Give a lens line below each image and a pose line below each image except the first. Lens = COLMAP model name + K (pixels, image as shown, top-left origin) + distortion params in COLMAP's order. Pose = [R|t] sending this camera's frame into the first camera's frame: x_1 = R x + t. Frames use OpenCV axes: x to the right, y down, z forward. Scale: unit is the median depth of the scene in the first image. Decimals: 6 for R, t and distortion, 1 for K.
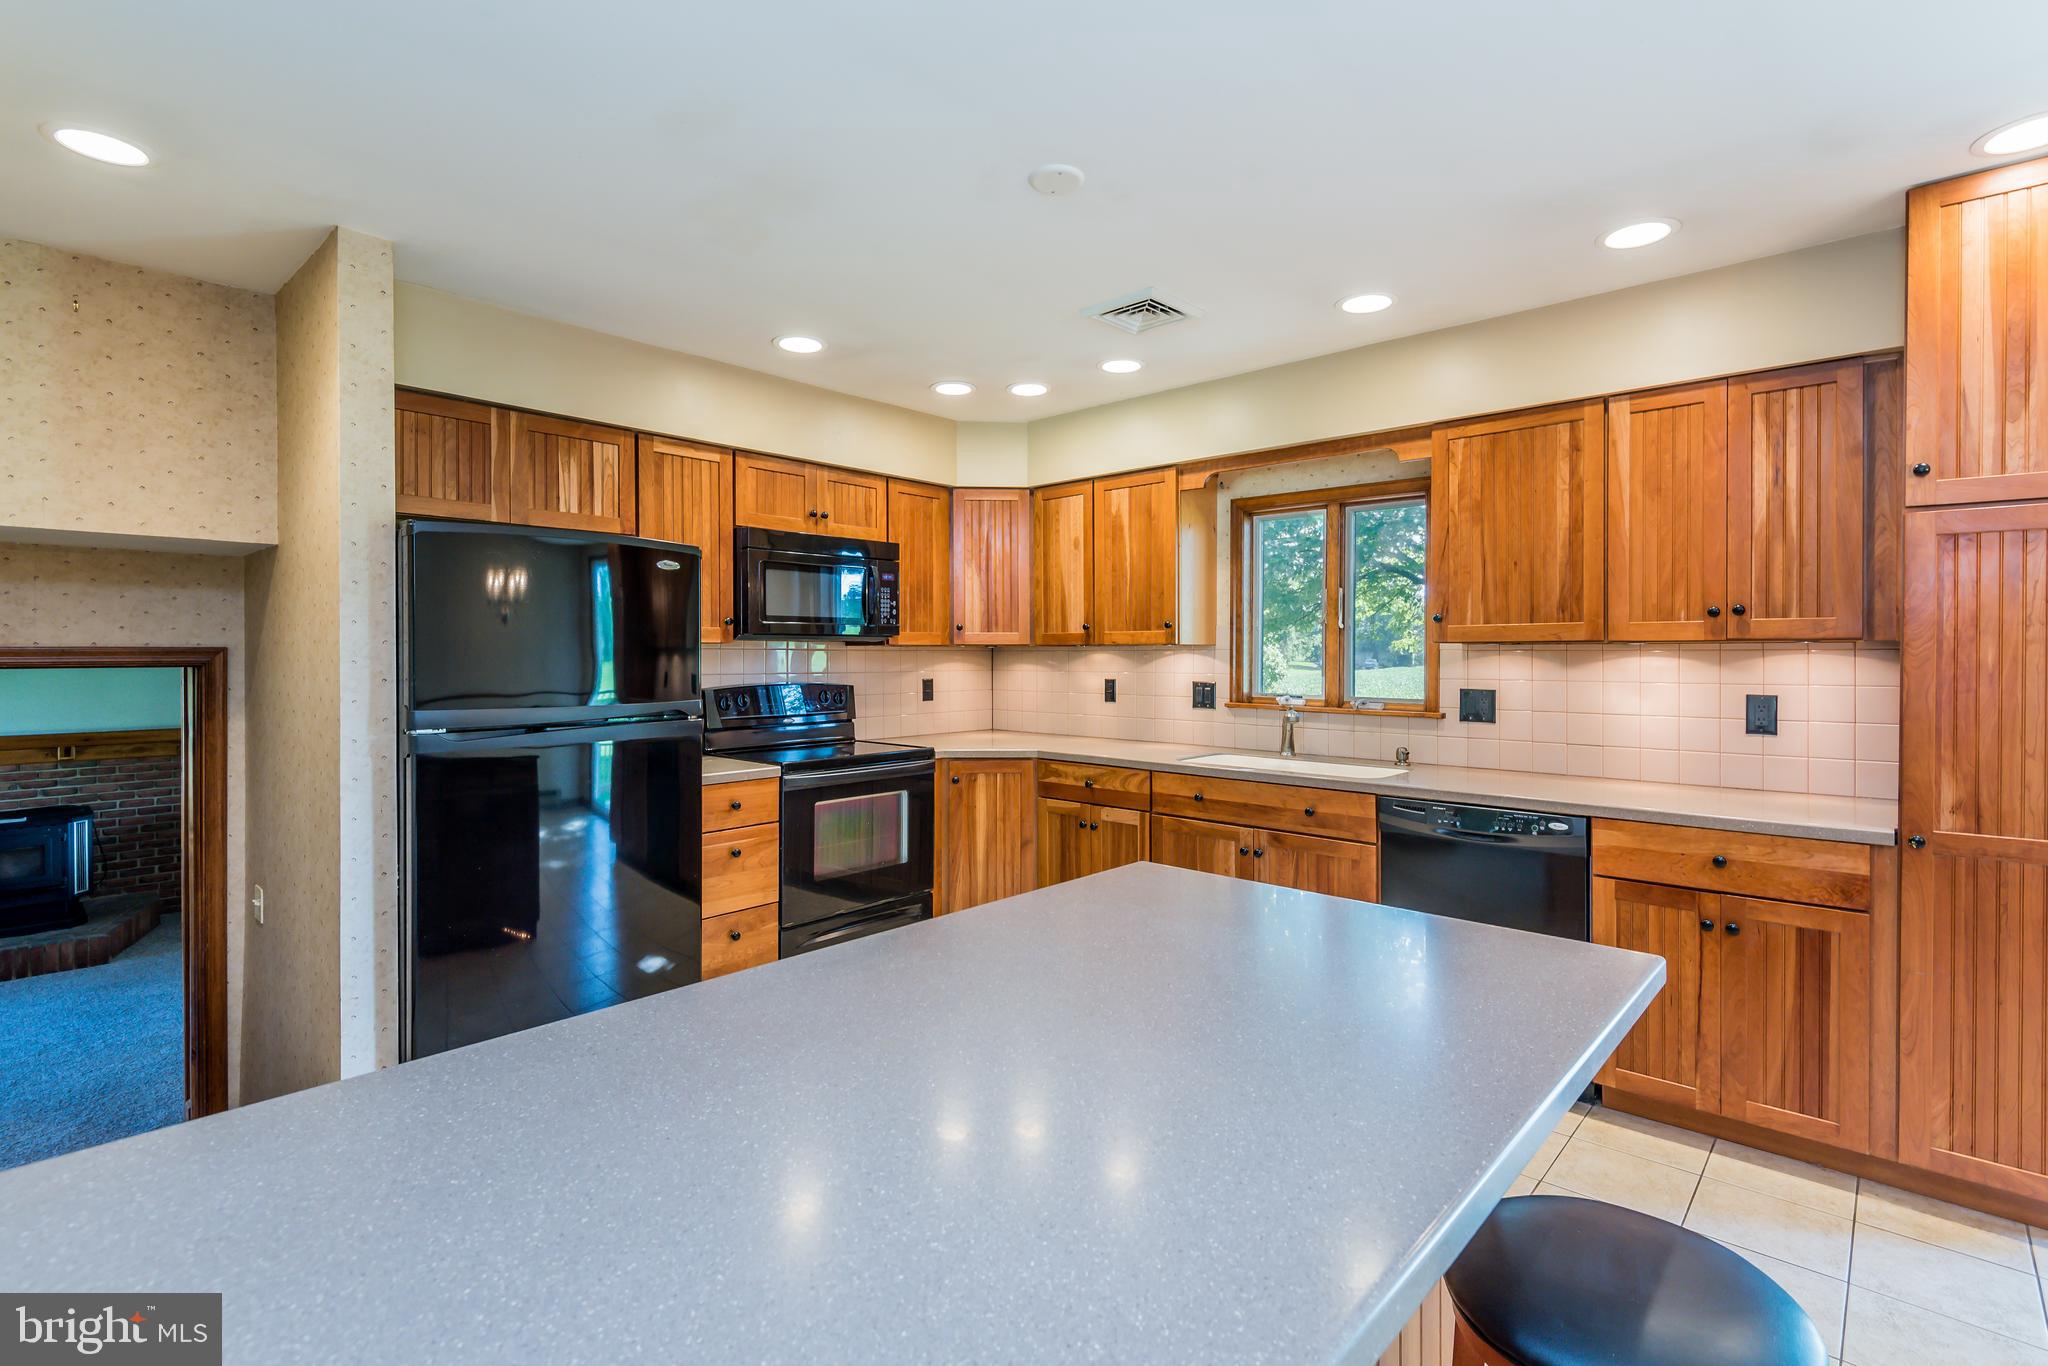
lens RADIAL K [[956.8, 0, 1037.6], [0, 956.8, 661.3], [0, 0, 1]] dist [0.043231, -0.022918]
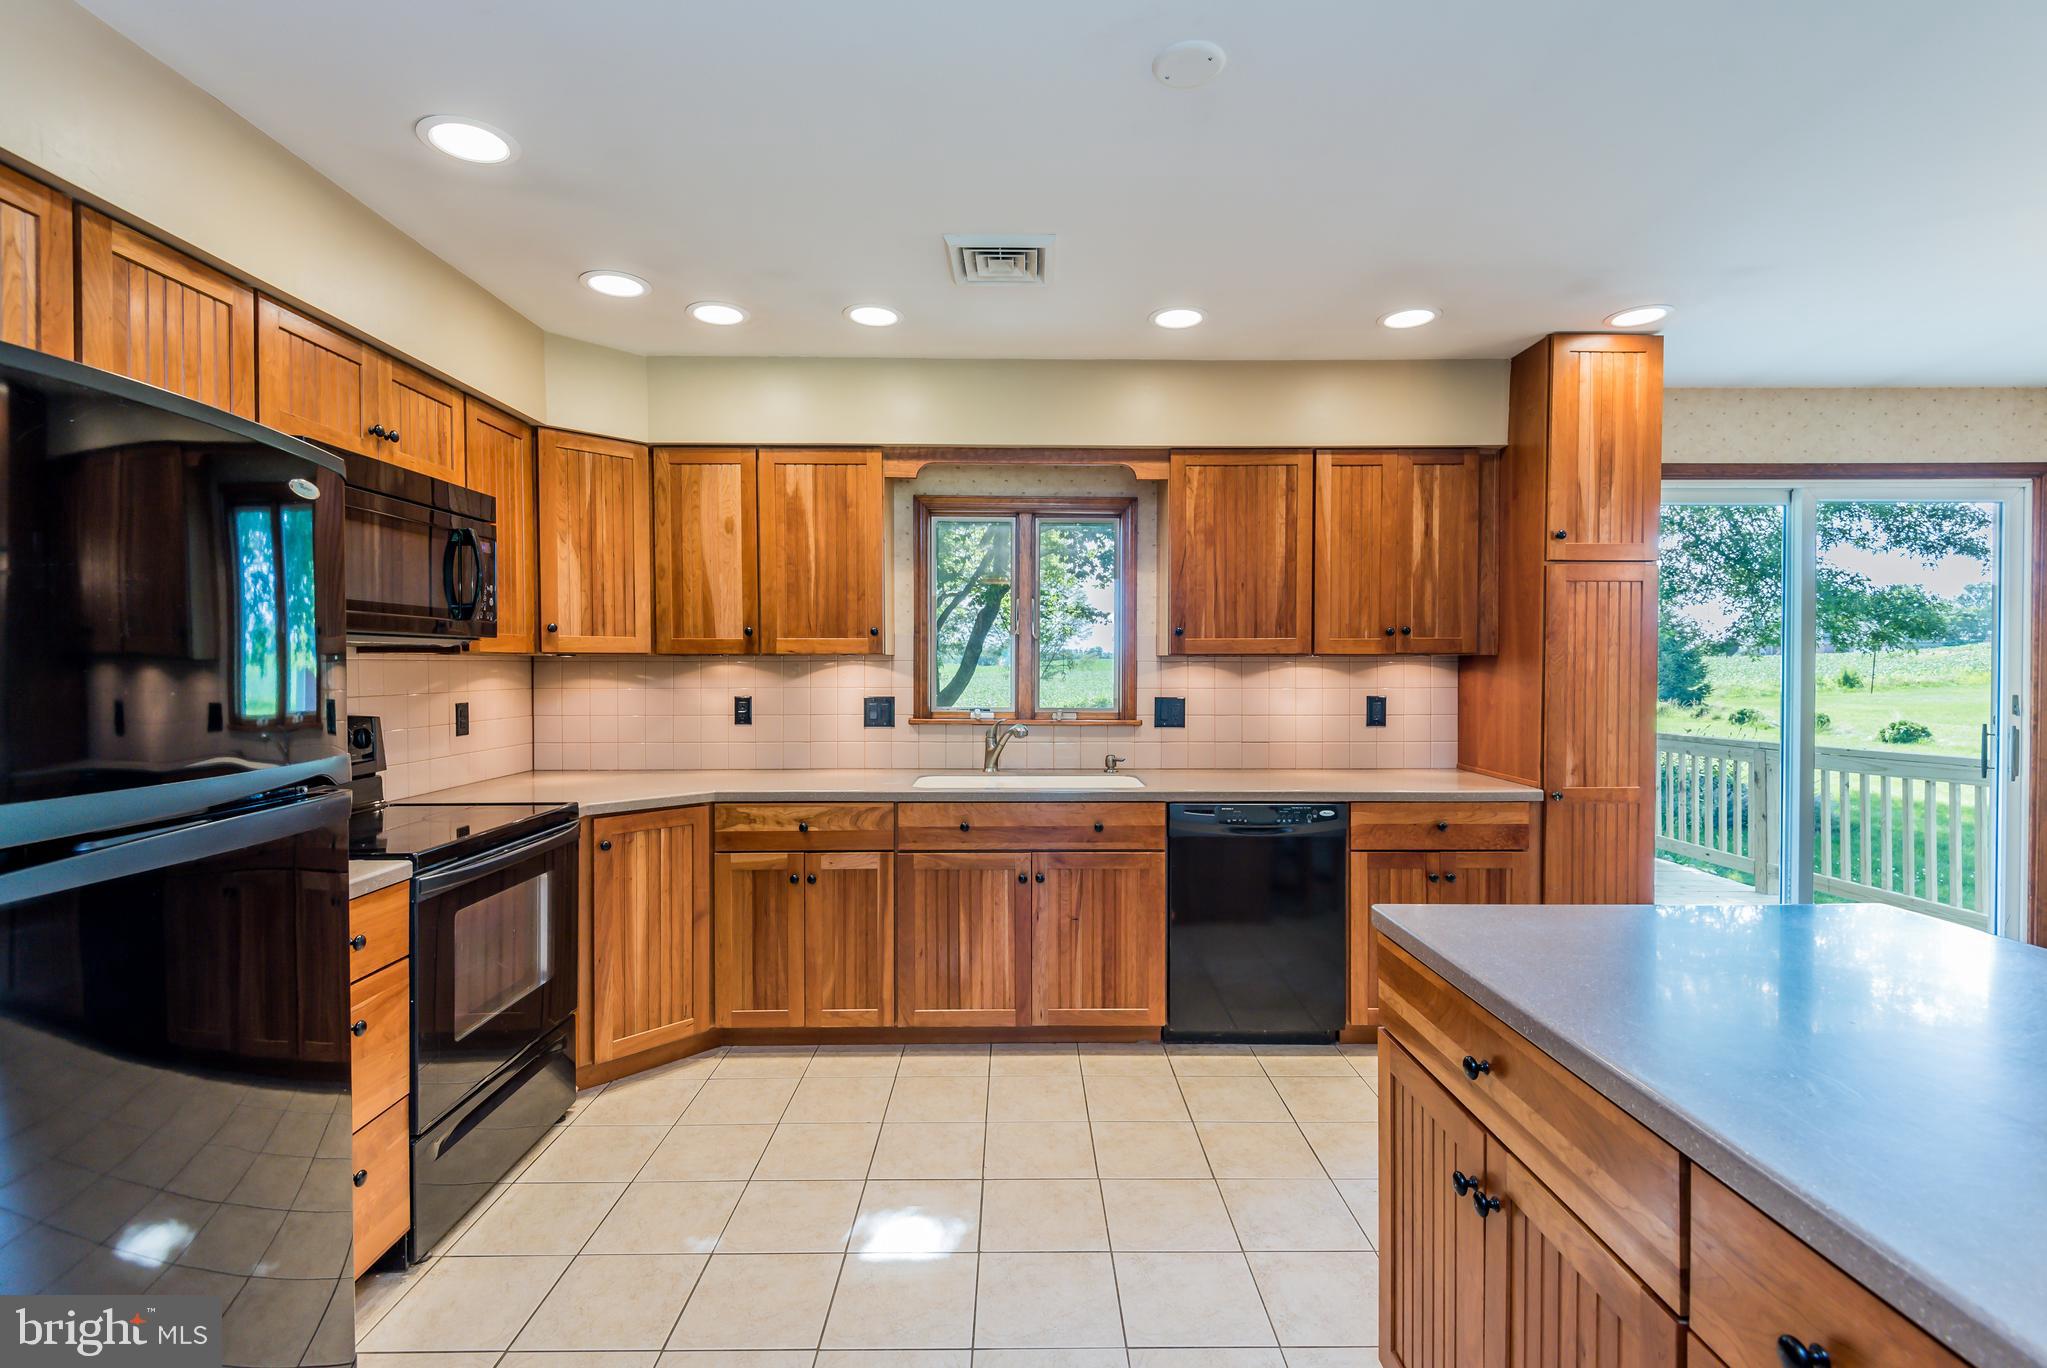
lens RADIAL K [[934.4, 0, 1032.3], [0, 934.4, 681.4], [0, 0, 1]] dist [0.037795, -0.021822]
pose [[0.730529, -0.013111, 0.682755, -0.379789], [0.006808, 0.999906, 0.011917, -0.002696], [-0.682847, -0.004057, 0.730550, 0.327000]]
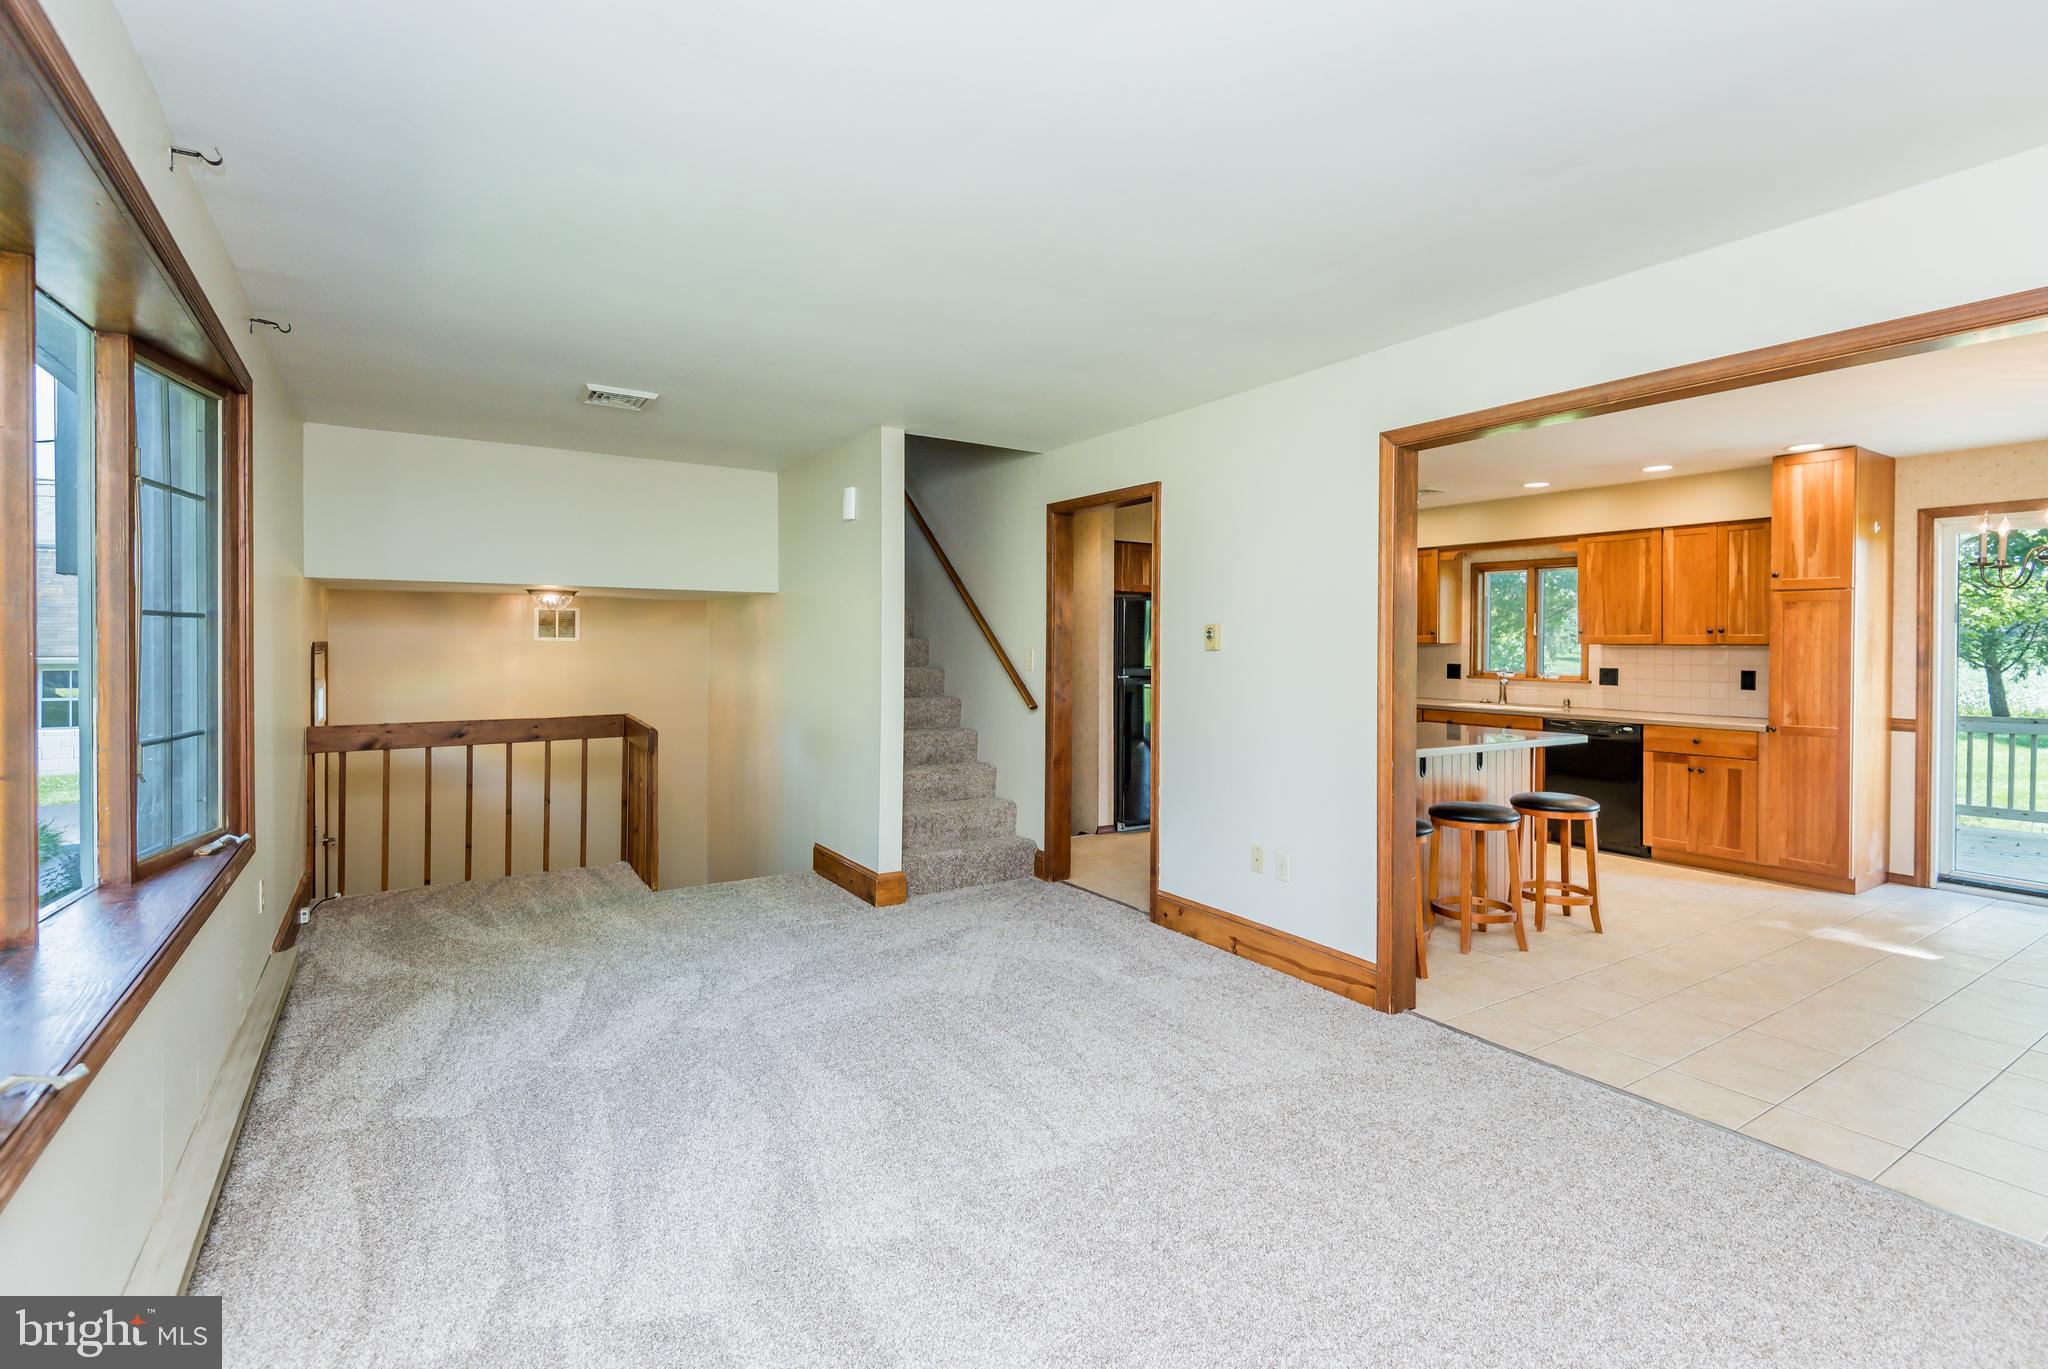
lens RADIAL K [[944.6, 0, 1029.2], [0, 944.6, 647.1], [0, 0, 1]] dist [0.055795, -0.031597]
pose [[0.967102, 0.007021, -0.254292, -0.171819], [-0.008307, 0.999958, -0.003984, 0.004244], [0.254253, 0.005965, 0.967119, -1.126930]]
